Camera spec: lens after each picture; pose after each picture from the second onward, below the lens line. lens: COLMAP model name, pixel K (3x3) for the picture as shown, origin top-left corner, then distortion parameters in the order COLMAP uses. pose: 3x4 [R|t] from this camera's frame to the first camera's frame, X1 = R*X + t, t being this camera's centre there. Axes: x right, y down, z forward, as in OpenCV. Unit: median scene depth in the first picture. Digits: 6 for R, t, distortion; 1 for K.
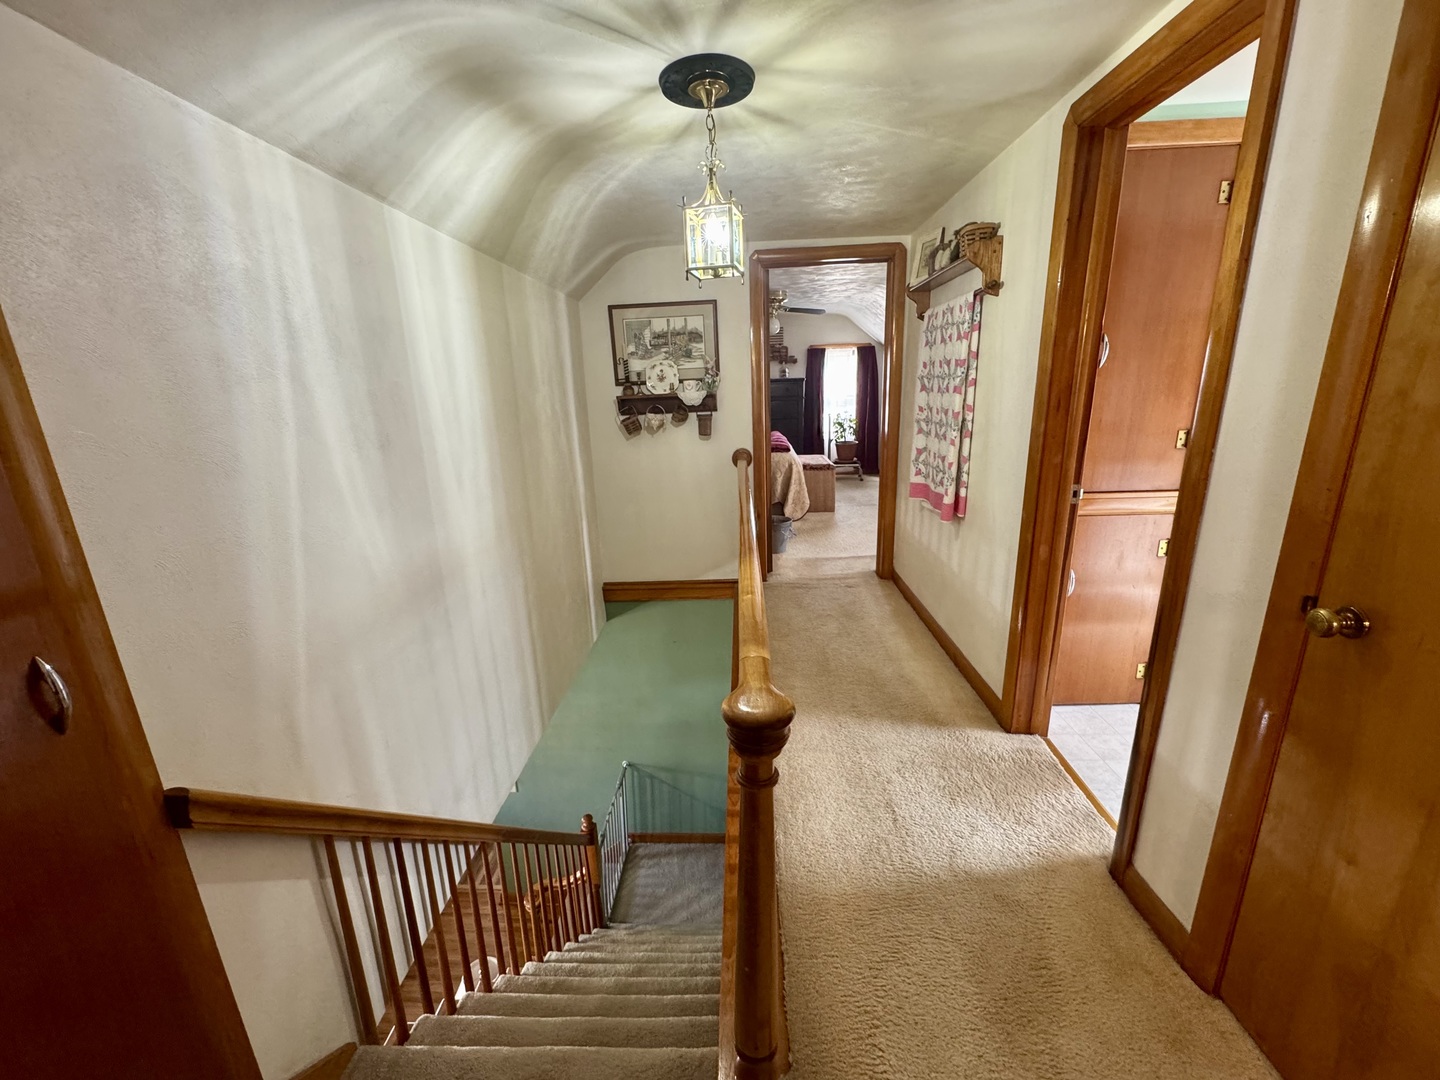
lens RADIAL K [[576.7, 0, 720.7], [0, 576.7, 538.2], [0, 0, 1]] dist [-0.004204, -0.000690]
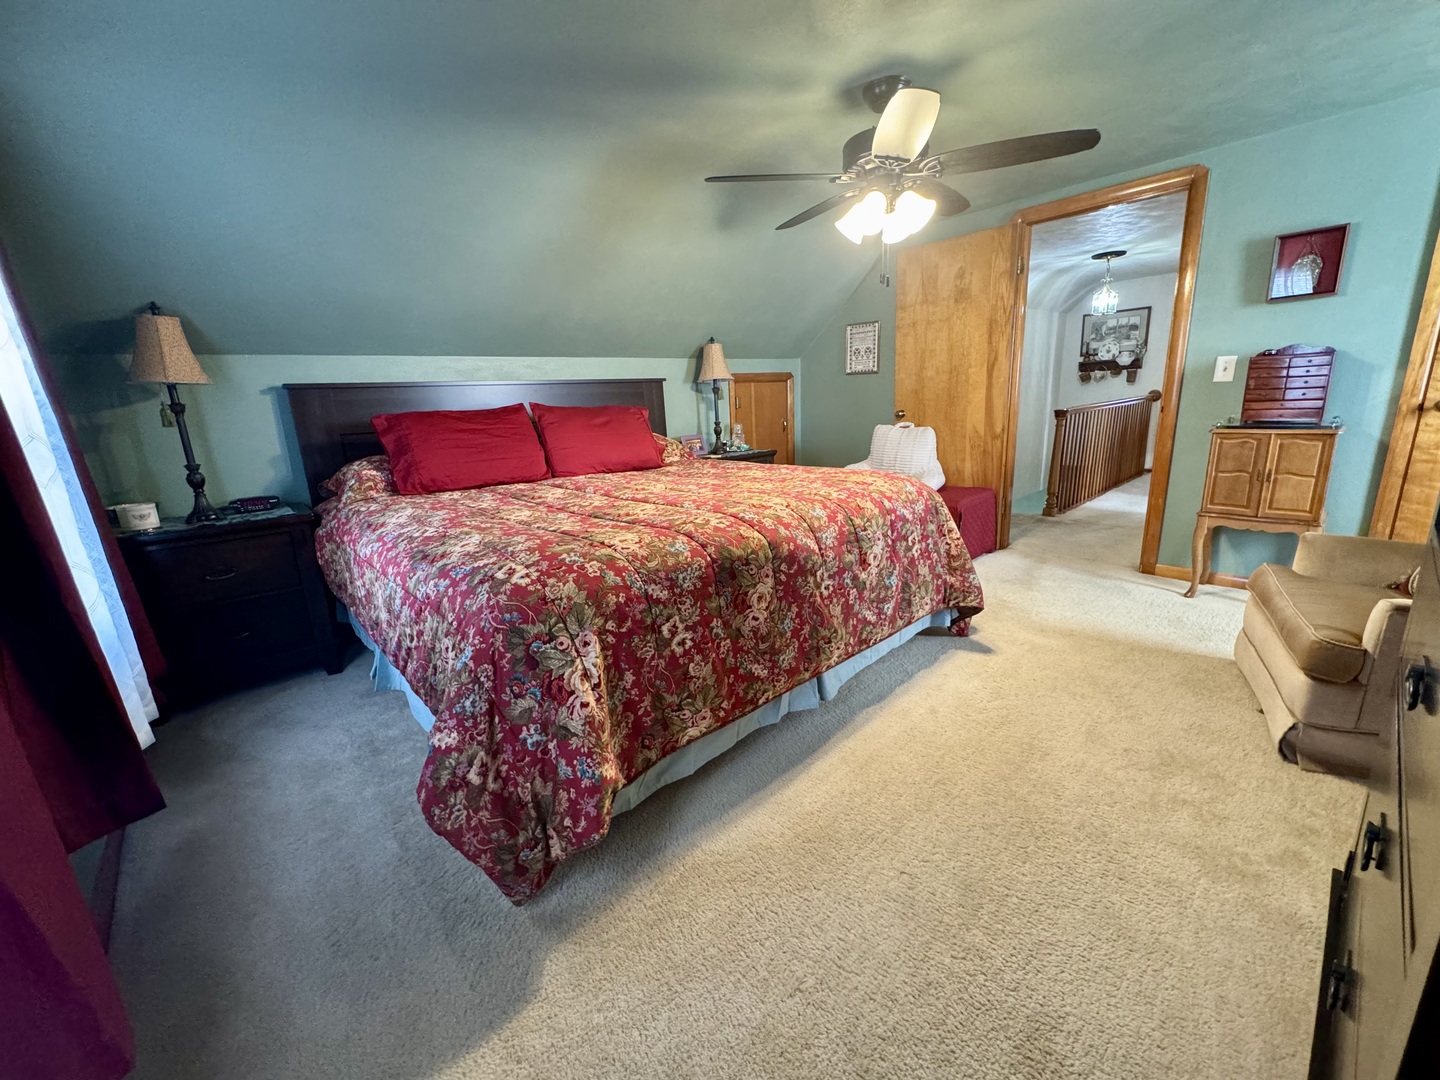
lens RADIAL K [[576.7, 0, 723.1], [0, 576.7, 542.6], [0, 0, 1]] dist [-0.004204, -0.000690]
pose [[0.700666, 0.176802, -0.691237, 0.421973], [-0.148612, 0.983727, 0.100975, 0.330255], [0.697841, 0.031976, 0.715538, -1.187924]]
